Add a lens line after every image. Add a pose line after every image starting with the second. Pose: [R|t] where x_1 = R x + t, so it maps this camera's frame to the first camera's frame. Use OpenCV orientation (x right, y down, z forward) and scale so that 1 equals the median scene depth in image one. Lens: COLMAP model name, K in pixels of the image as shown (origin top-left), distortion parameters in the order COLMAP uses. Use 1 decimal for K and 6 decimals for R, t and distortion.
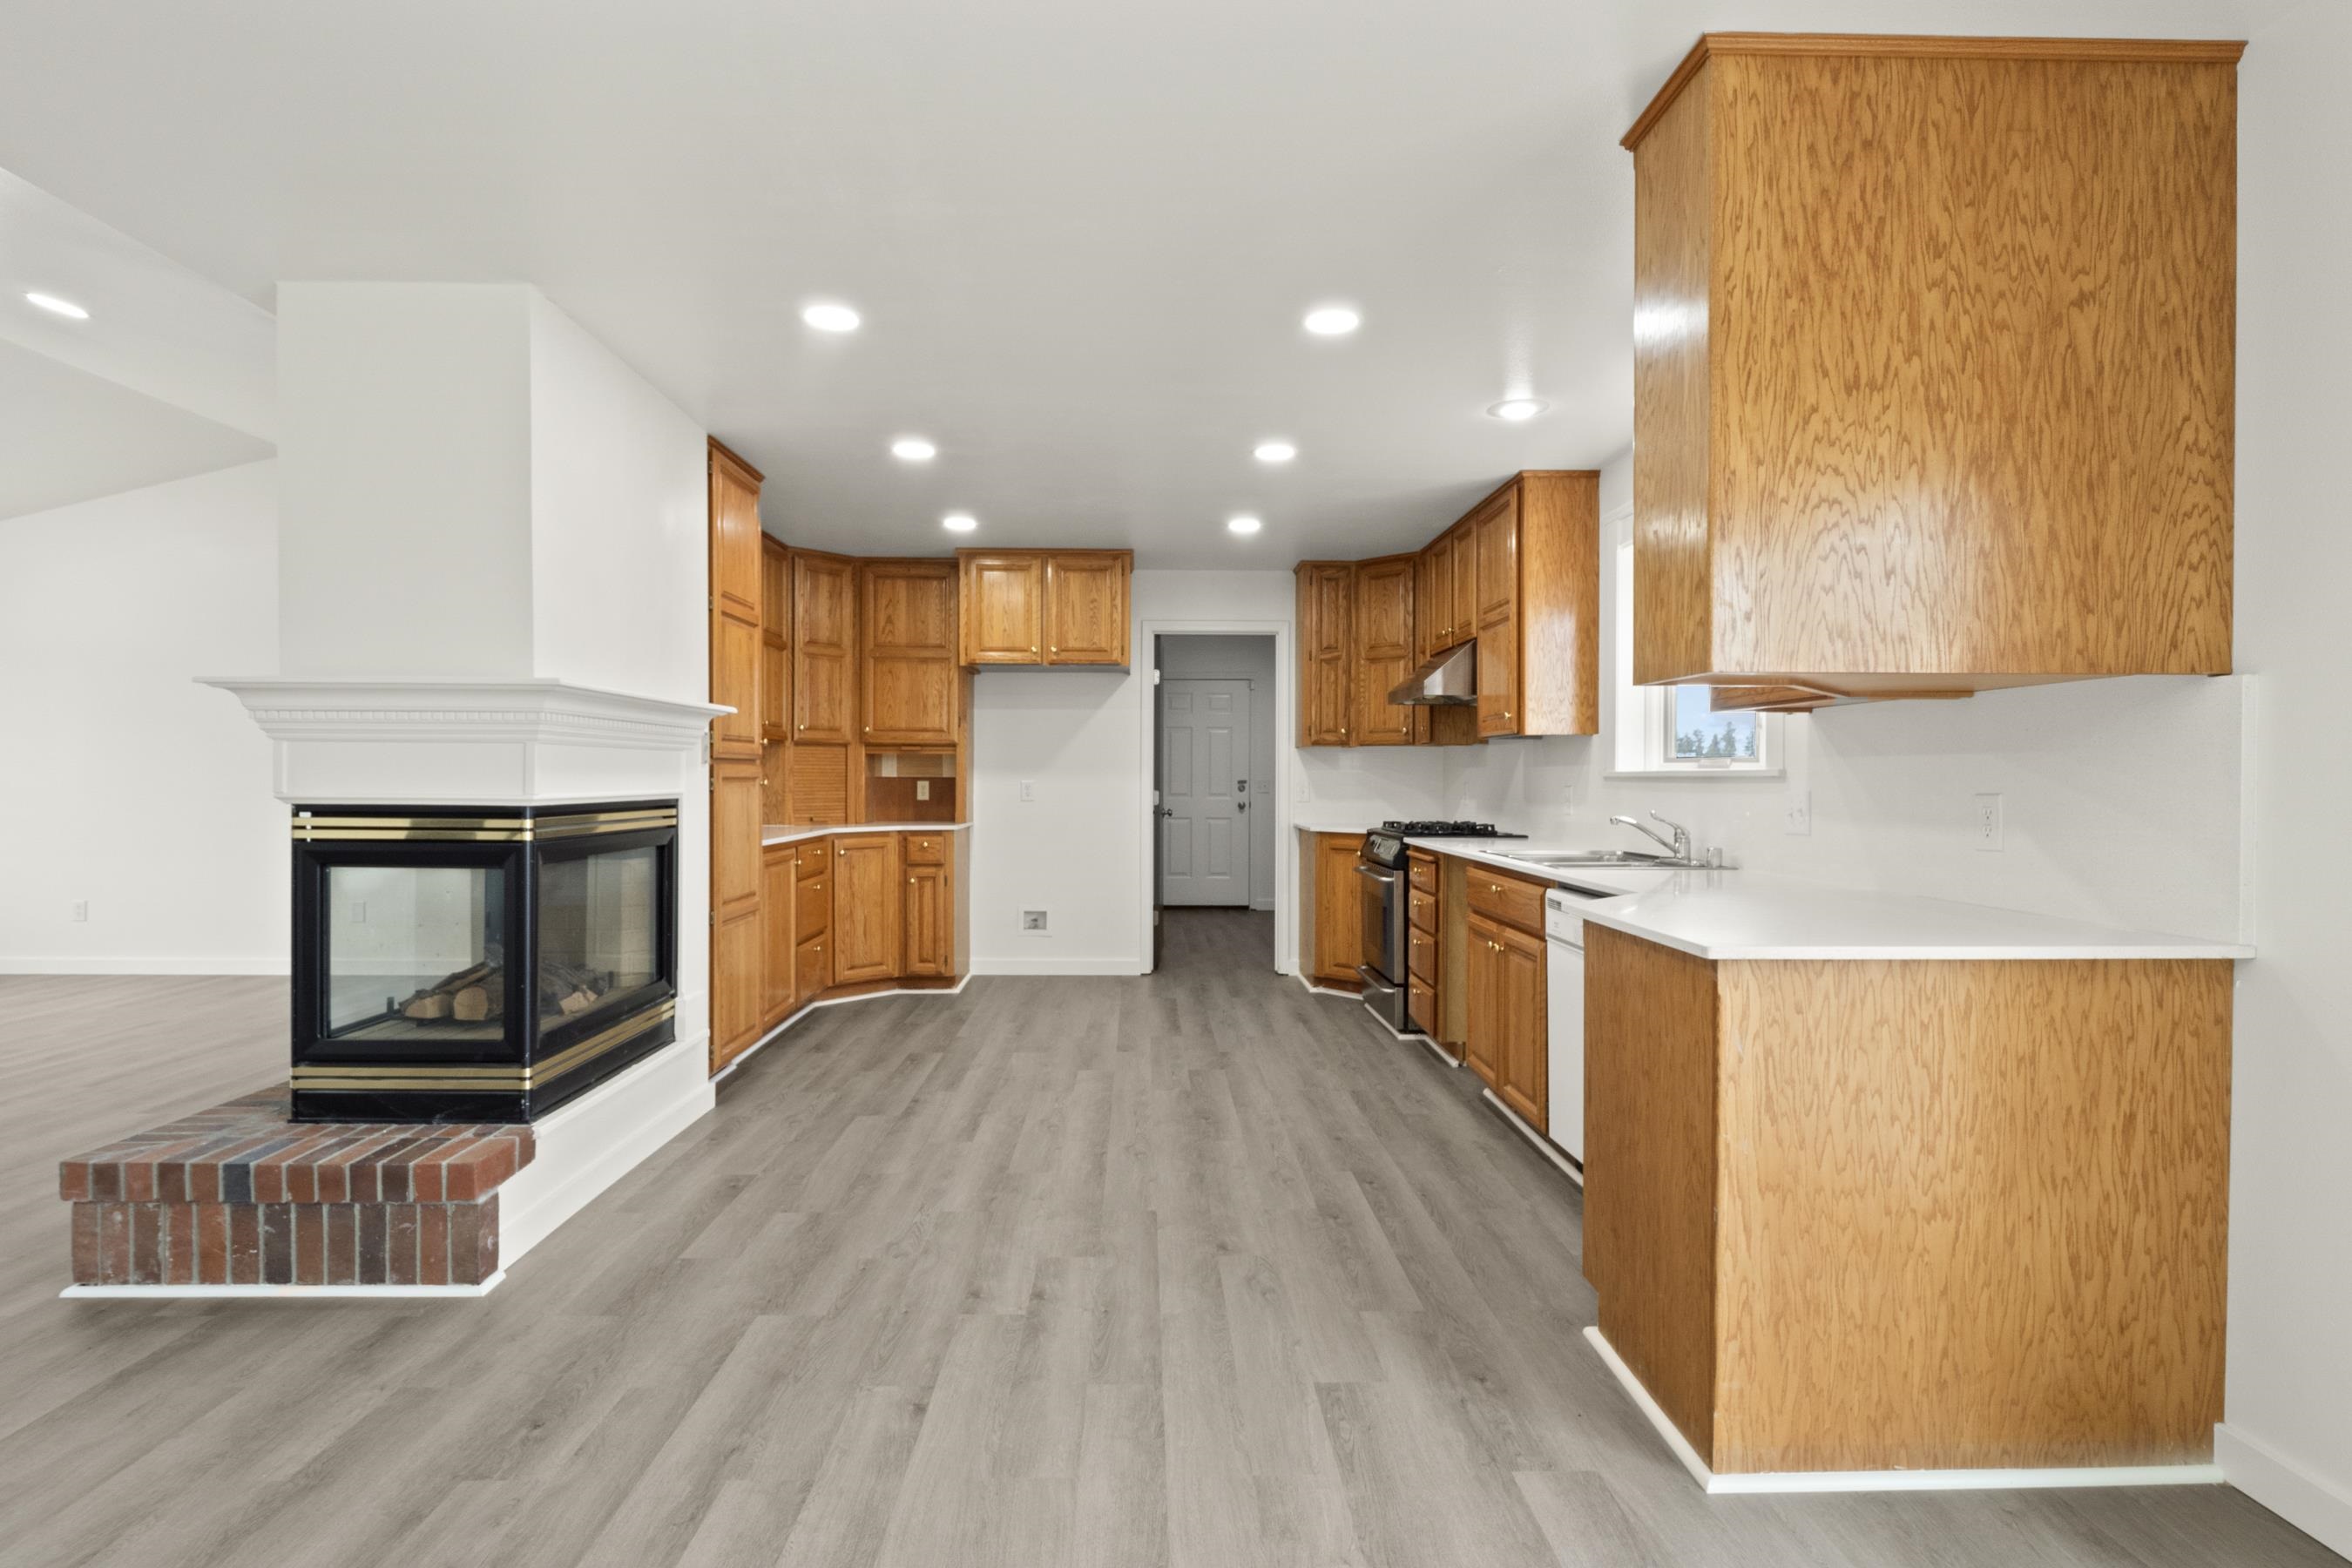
lens RADIAL K [[1152.2, 0, 1138.2], [0, 1152.2, 792.8], [0, 0, 1]] dist [0.000508, -0.001013]
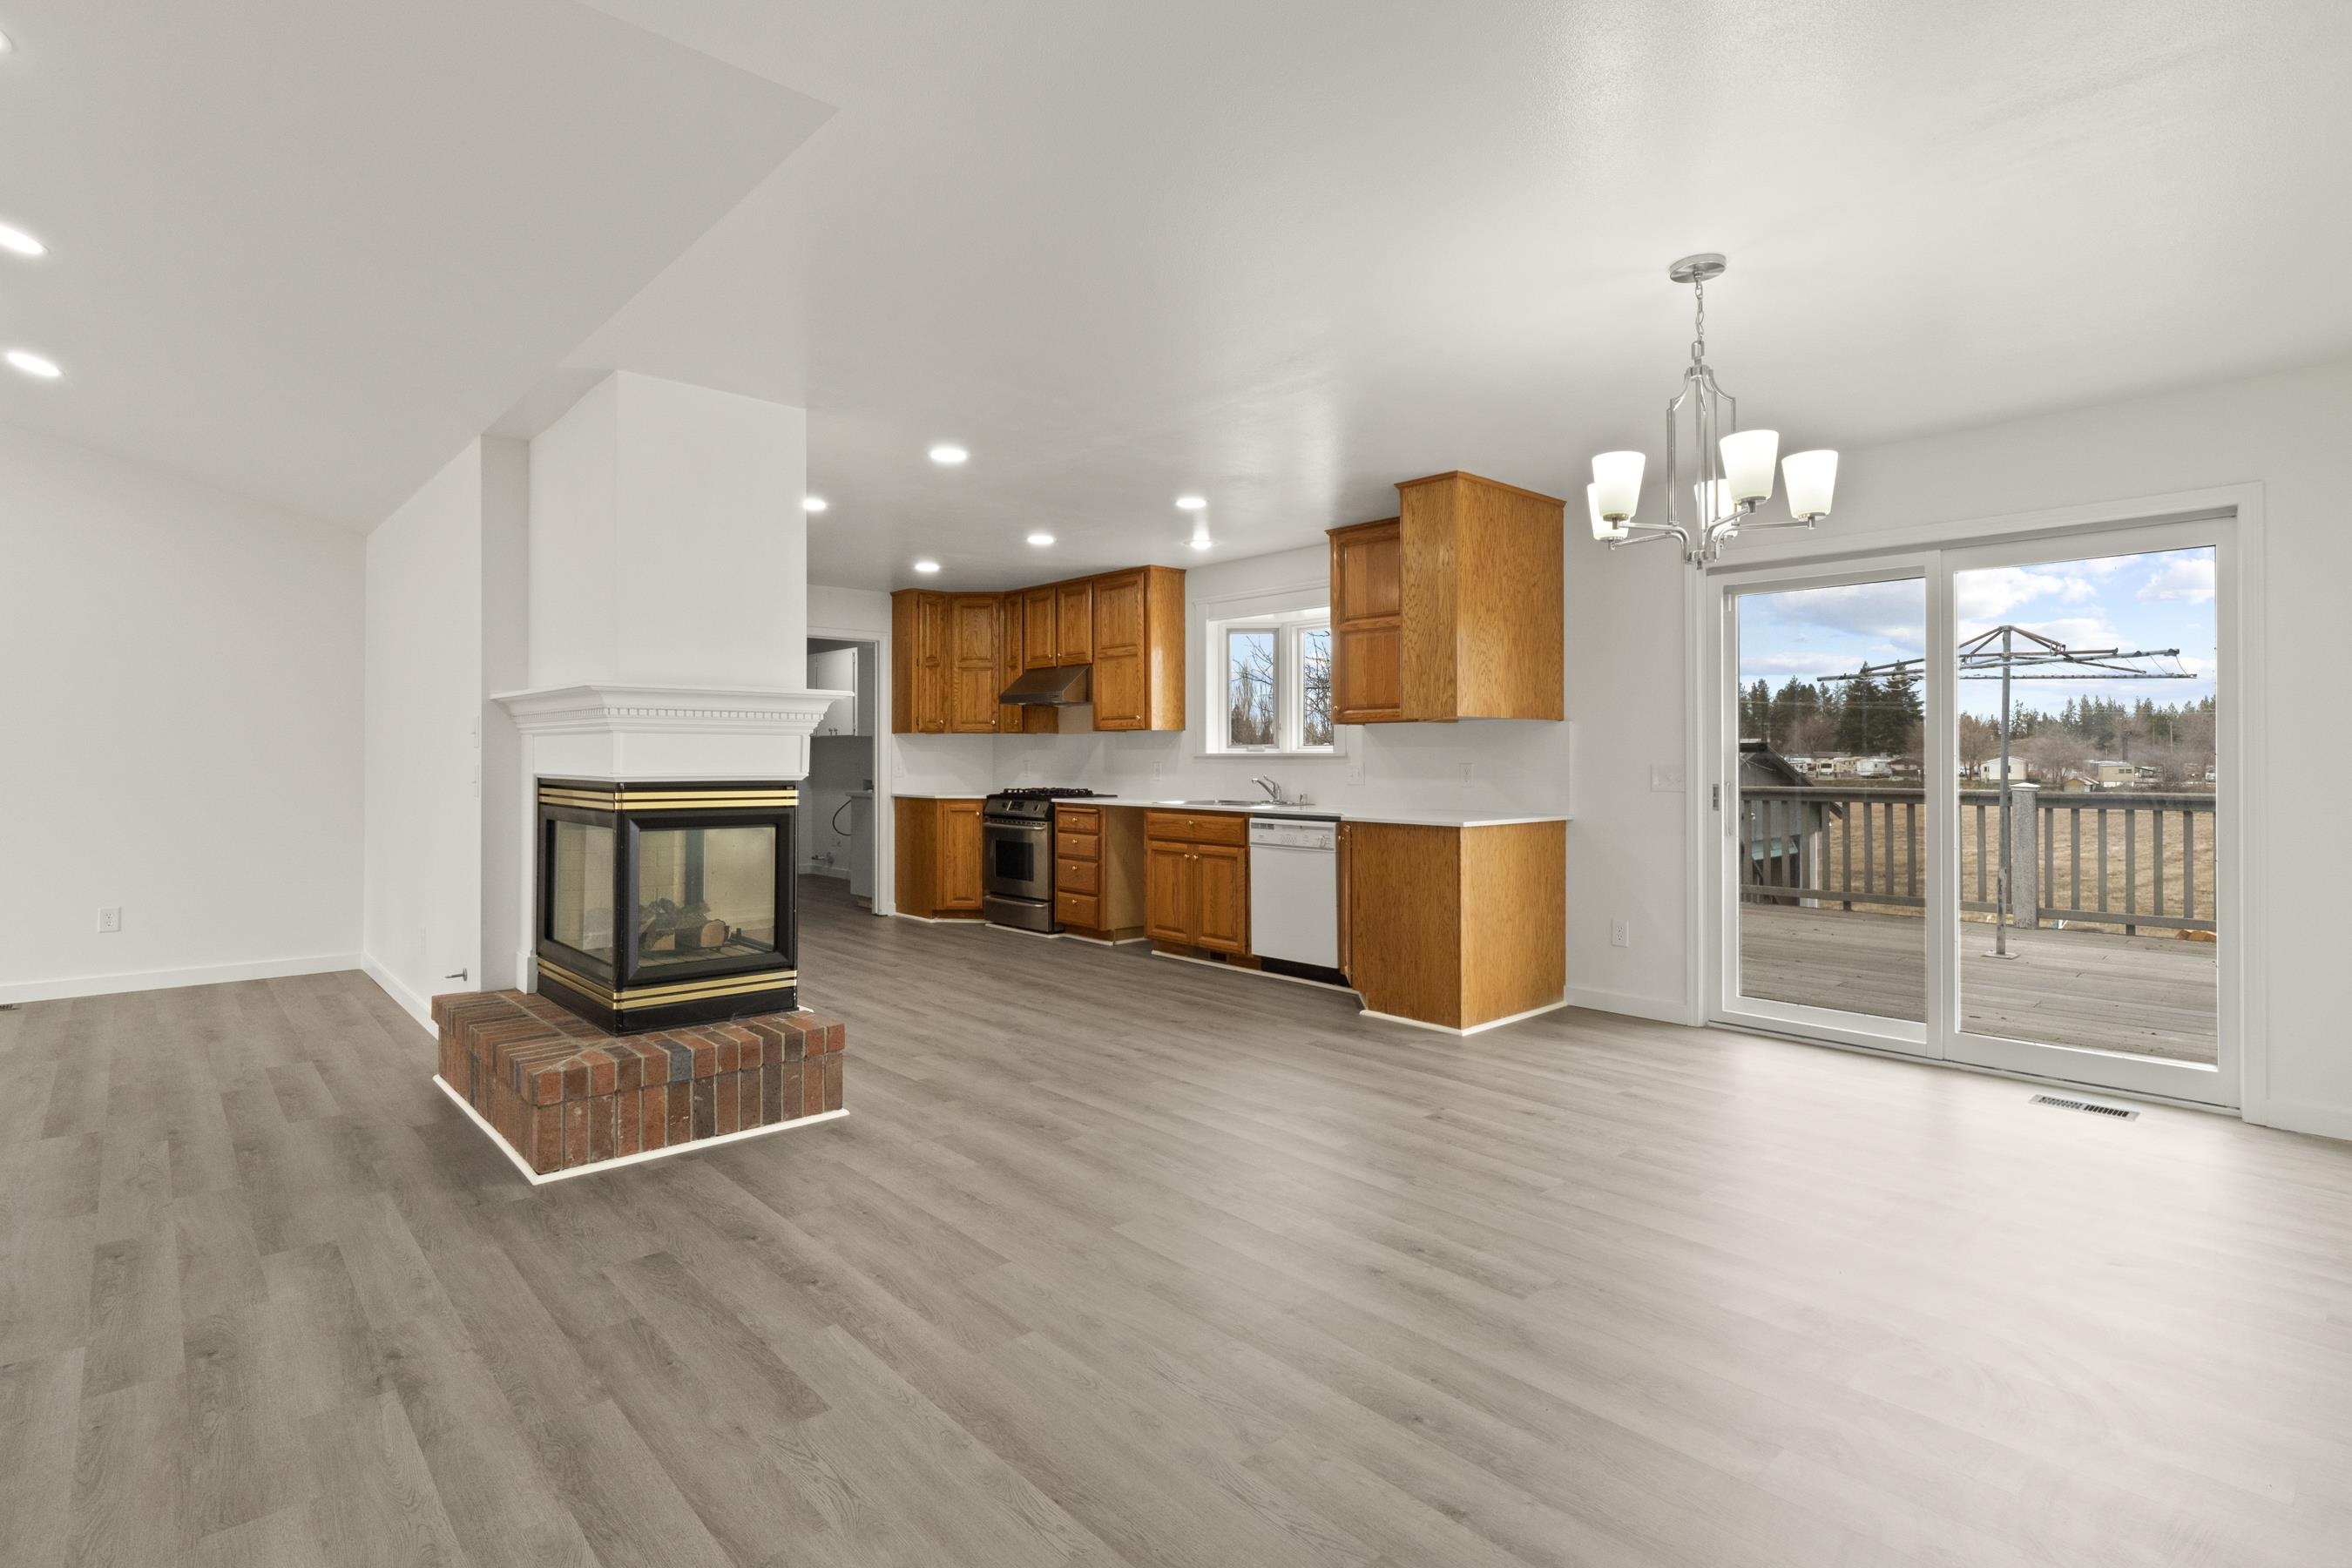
lens RADIAL K [[1152.2, 0, 1148.3], [0, 1152.2, 752.5], [0, 0, 1]] dist [0.000508, -0.001013]
pose [[0.758189, 0.000094, 0.652035, -0.984872], [0.010467, 0.999869, -0.012315, 0.000519], [-0.651951, 0.016162, 0.758089, -0.286034]]
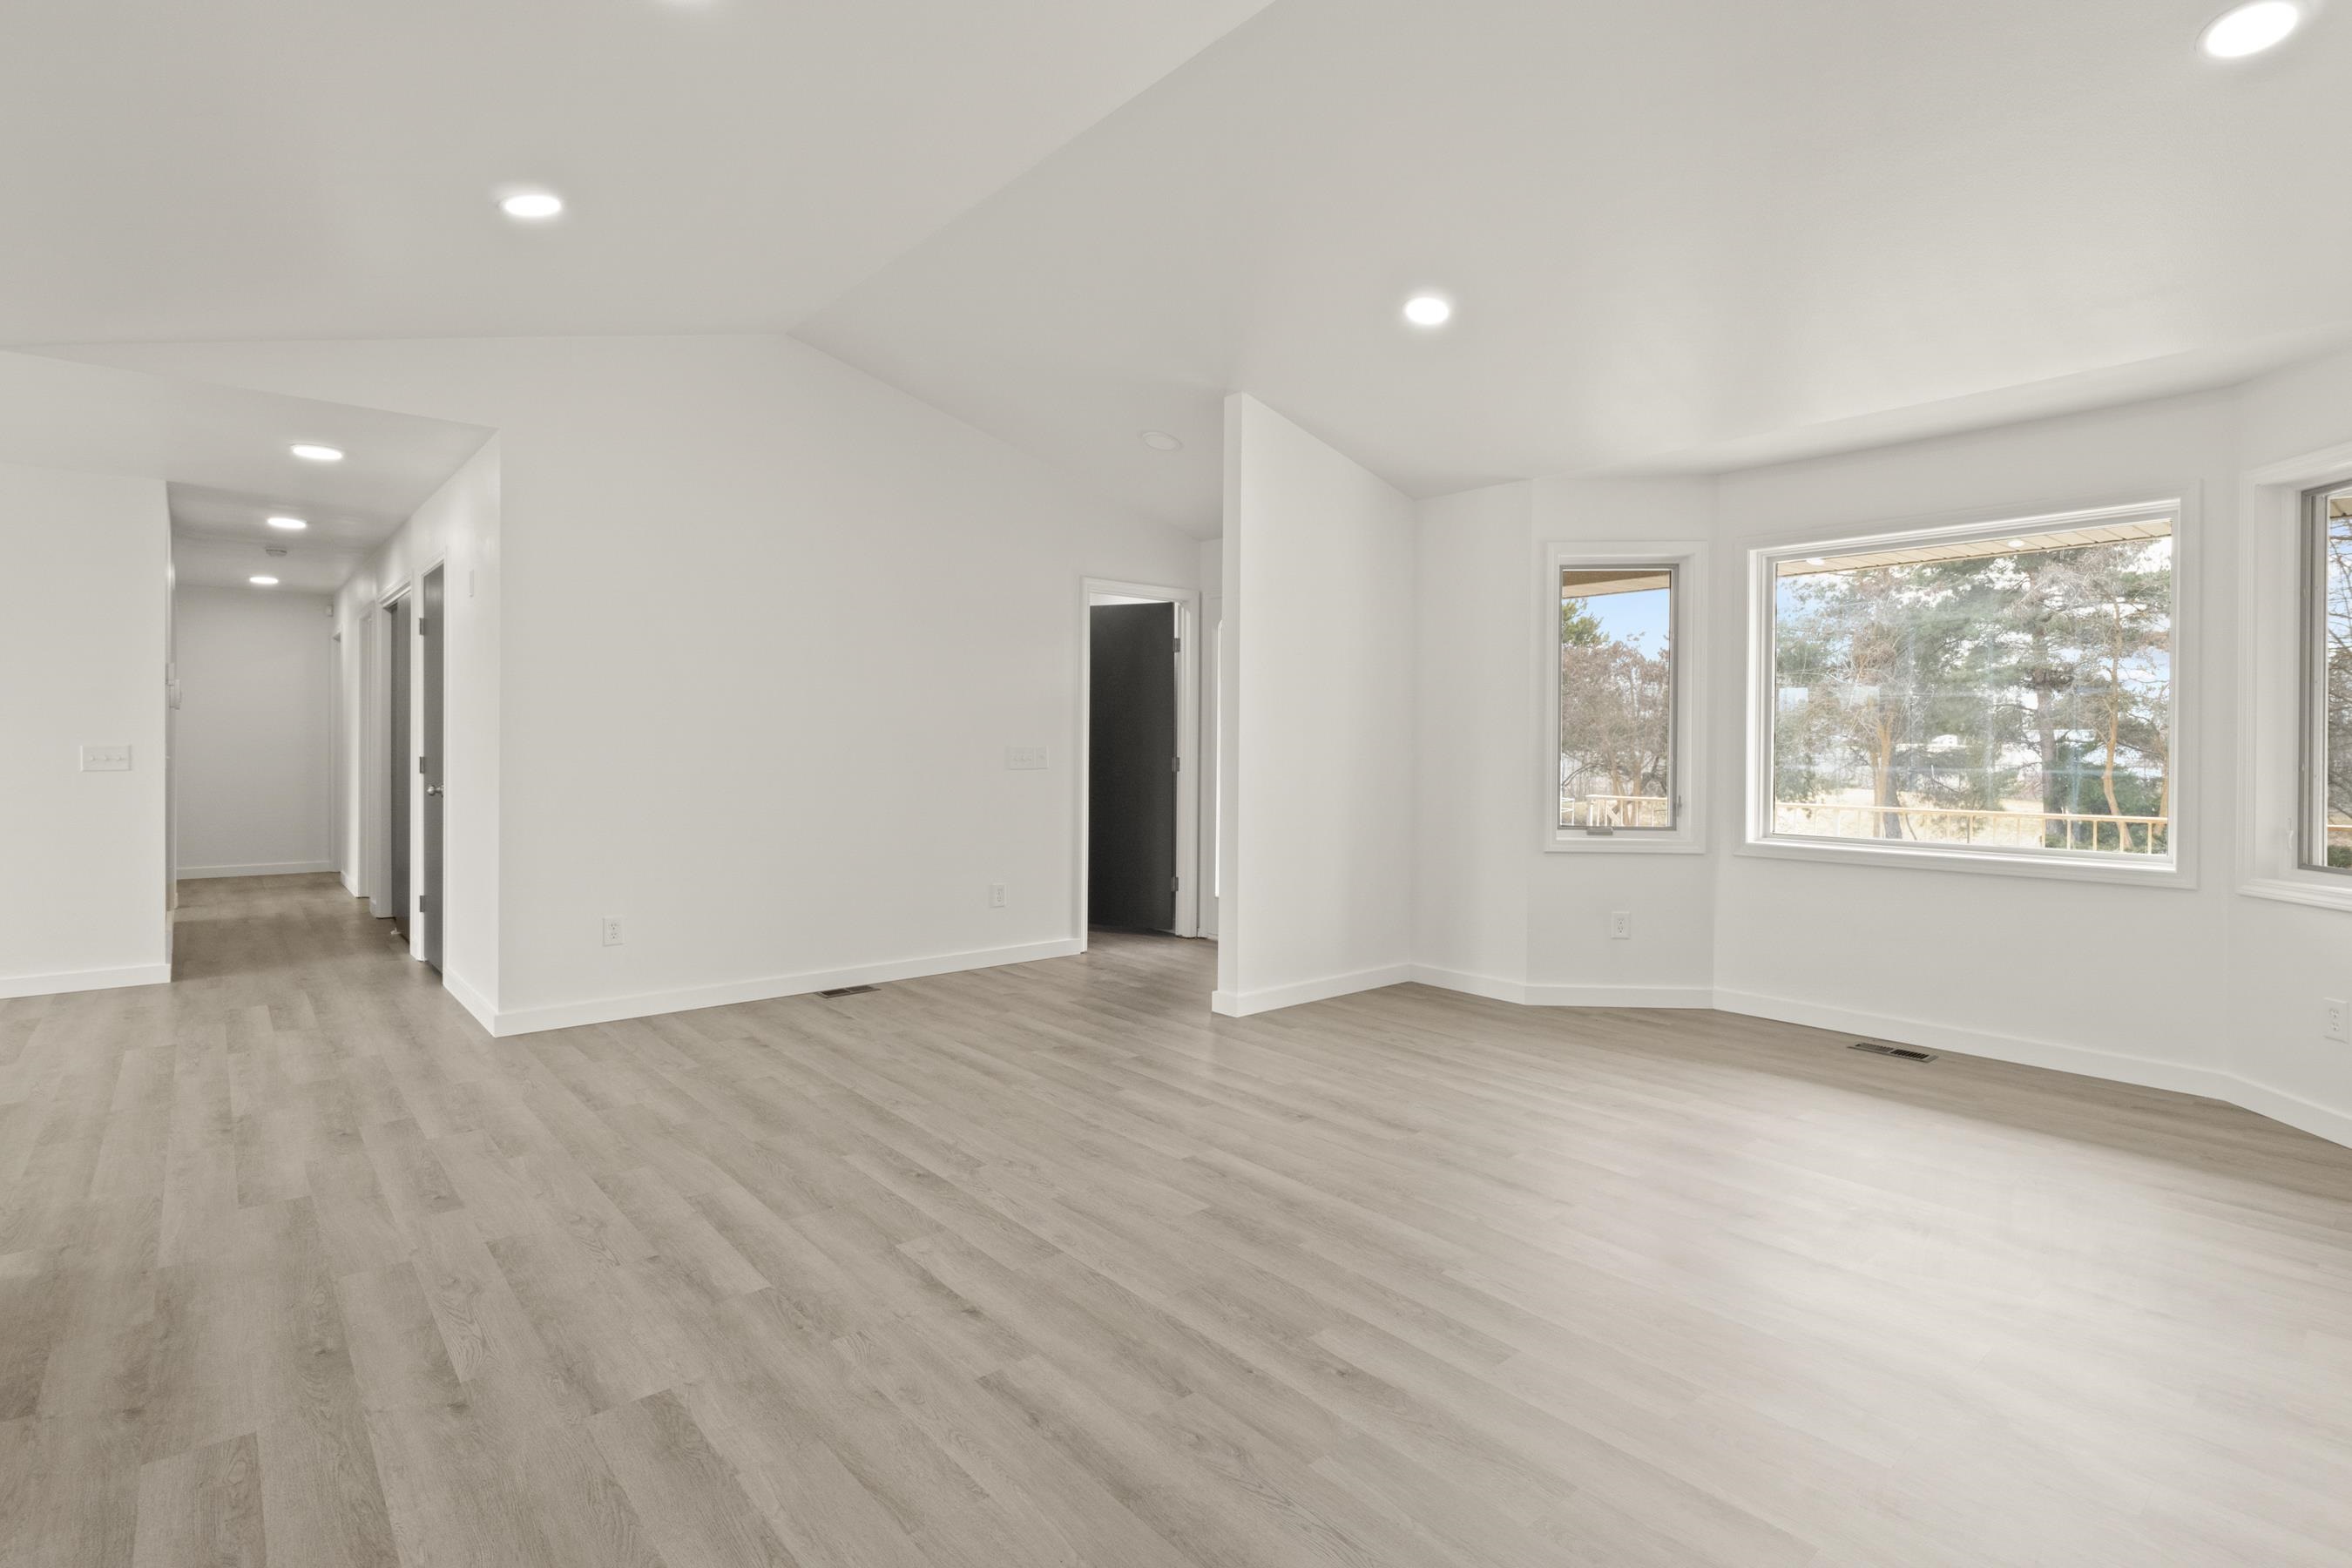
lens RADIAL K [[1152.2, 0, 1148.4], [0, 1152.2, 750.8], [0, 0, 1]] dist [0.000508, -0.001013]
pose [[-0.777770, -0.004741, -0.628531, -0.870296], [-0.018891, 0.999696, 0.015835, -0.029660], [0.628265, 0.024190, -0.777623, 1.874300]]
